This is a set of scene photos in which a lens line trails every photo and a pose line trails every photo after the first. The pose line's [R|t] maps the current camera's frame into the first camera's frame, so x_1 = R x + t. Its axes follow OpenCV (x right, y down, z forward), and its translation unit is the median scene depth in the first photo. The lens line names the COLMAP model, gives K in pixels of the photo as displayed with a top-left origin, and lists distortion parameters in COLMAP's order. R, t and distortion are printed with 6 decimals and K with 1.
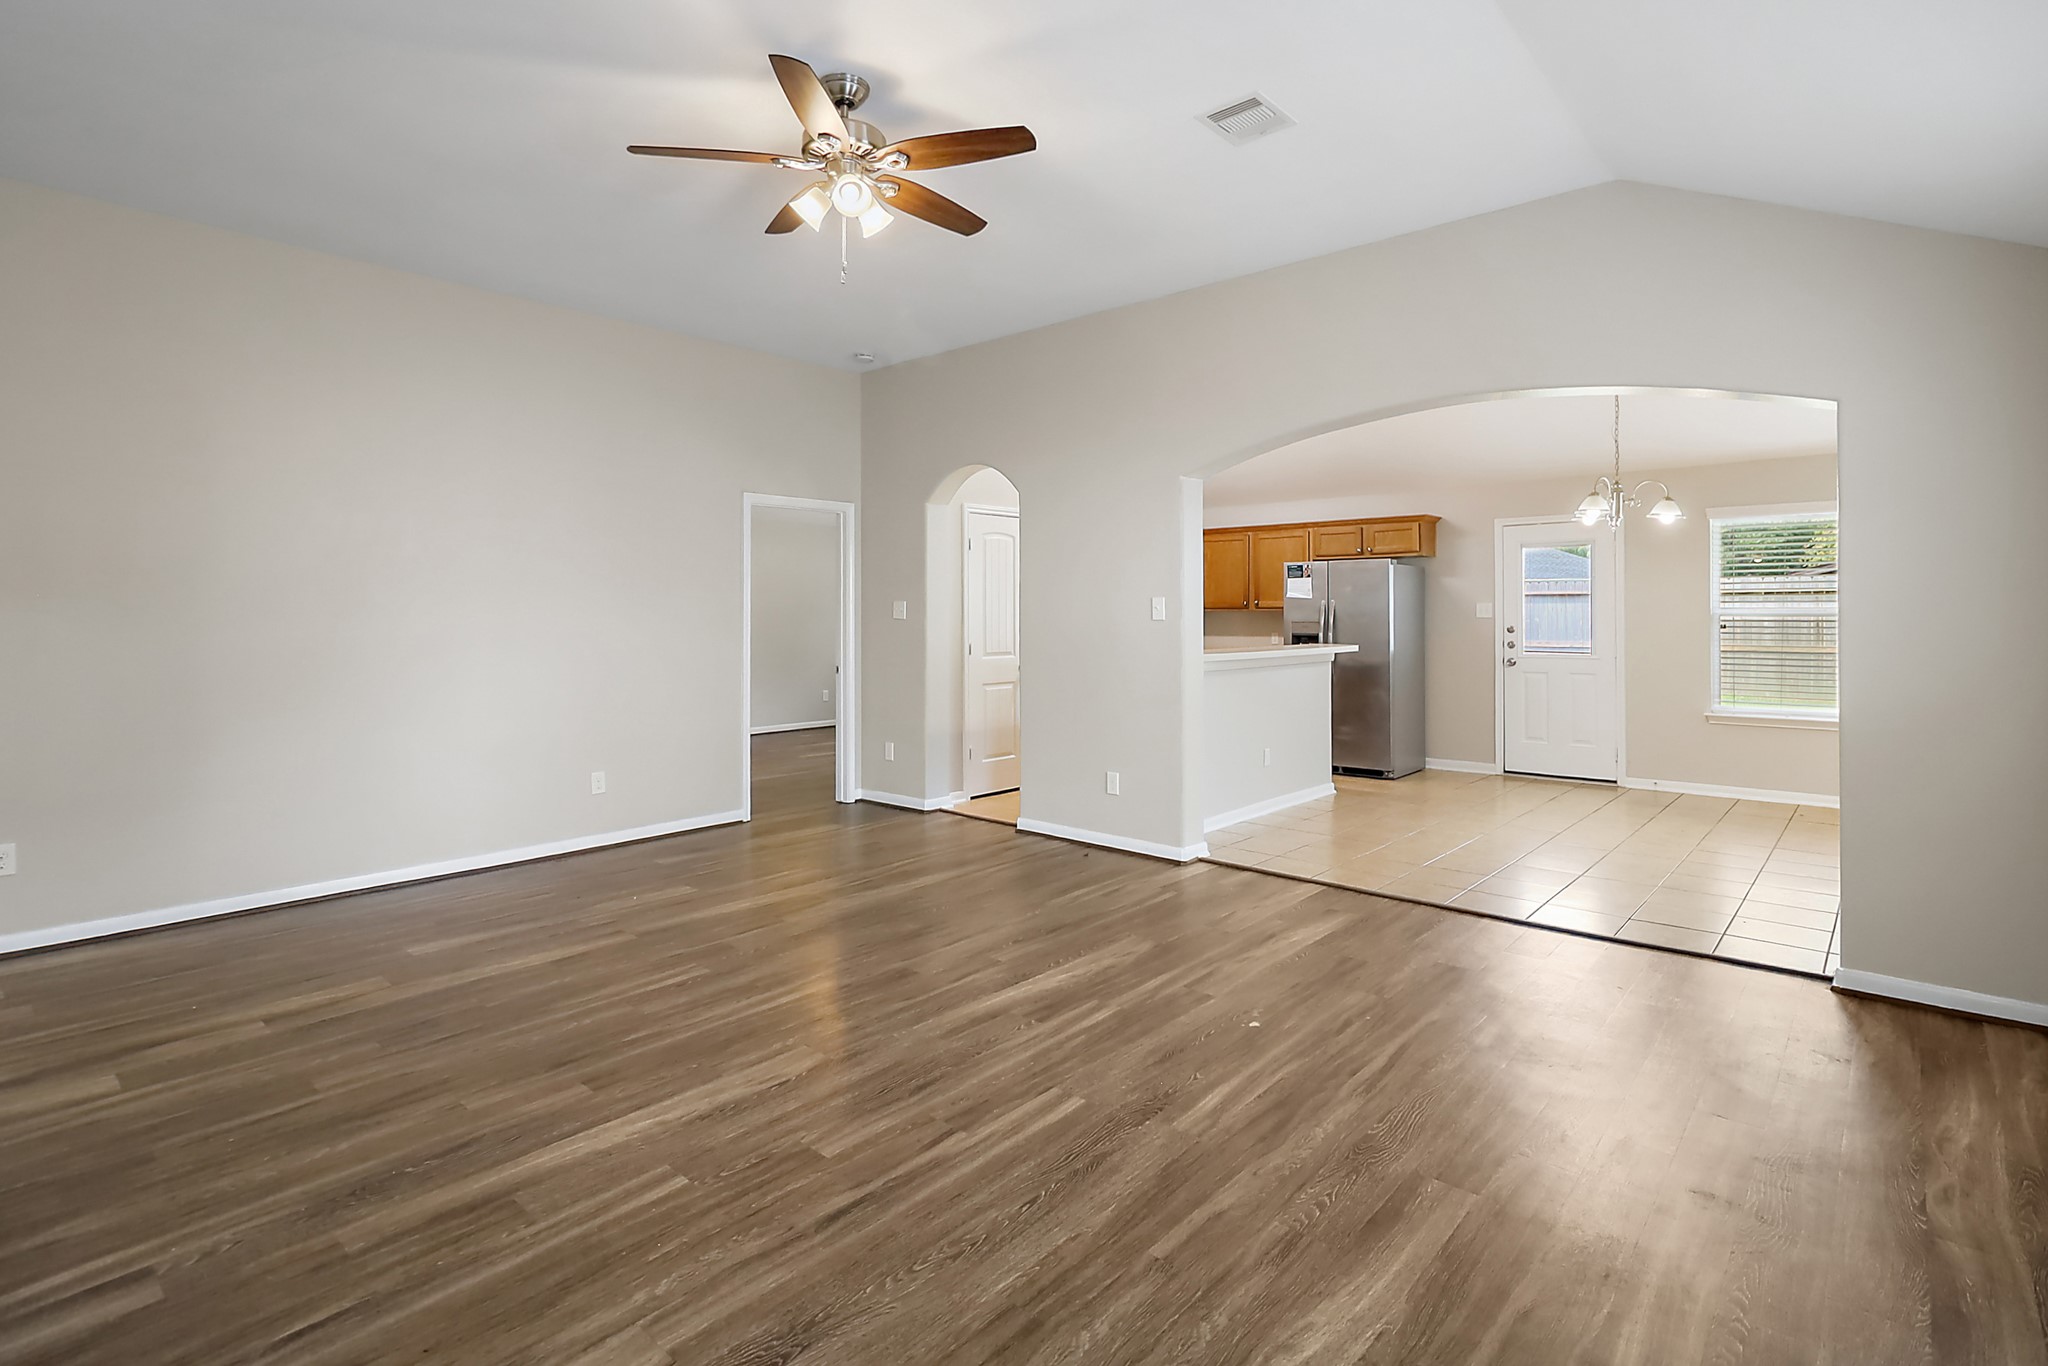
lens RADIAL K [[974.2, 0, 1029.9], [0, 974.2, 622.0], [0, 0, 1]] dist [0.001003, -0.000074]
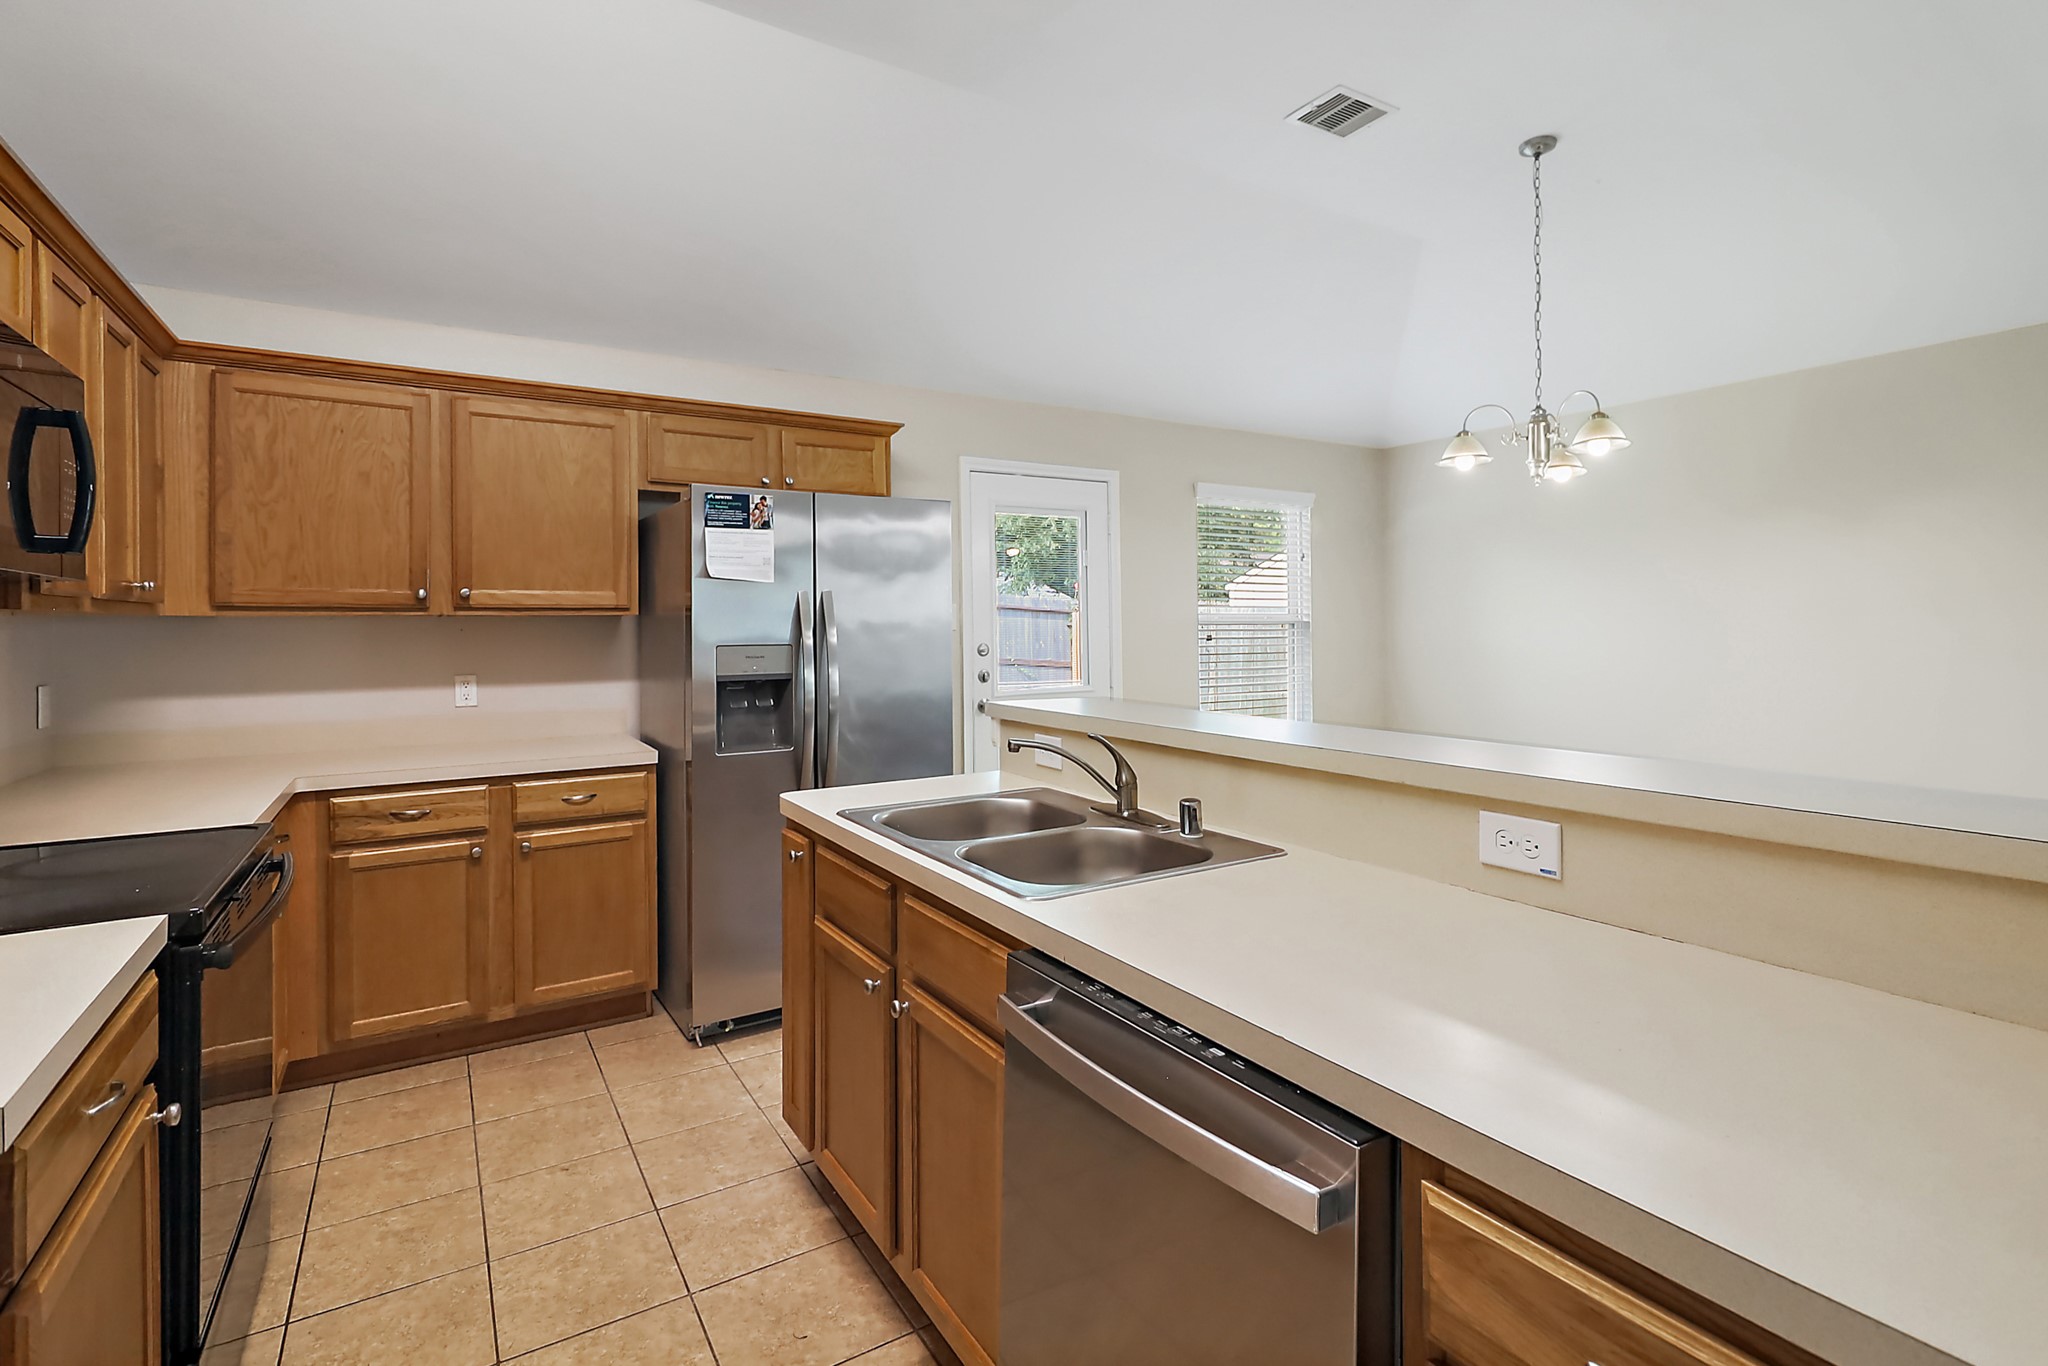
lens RADIAL K [[974.2, 0, 1029.9], [0, 974.2, 622.0], [0, 0, 1]] dist [0.001003, -0.000074]
pose [[0.281909, 0.002333, 0.959438, -0.059197], [0.012945, 0.999897, -0.006235, -0.005934], [-0.959354, 0.014178, 0.281850, 0.888904]]
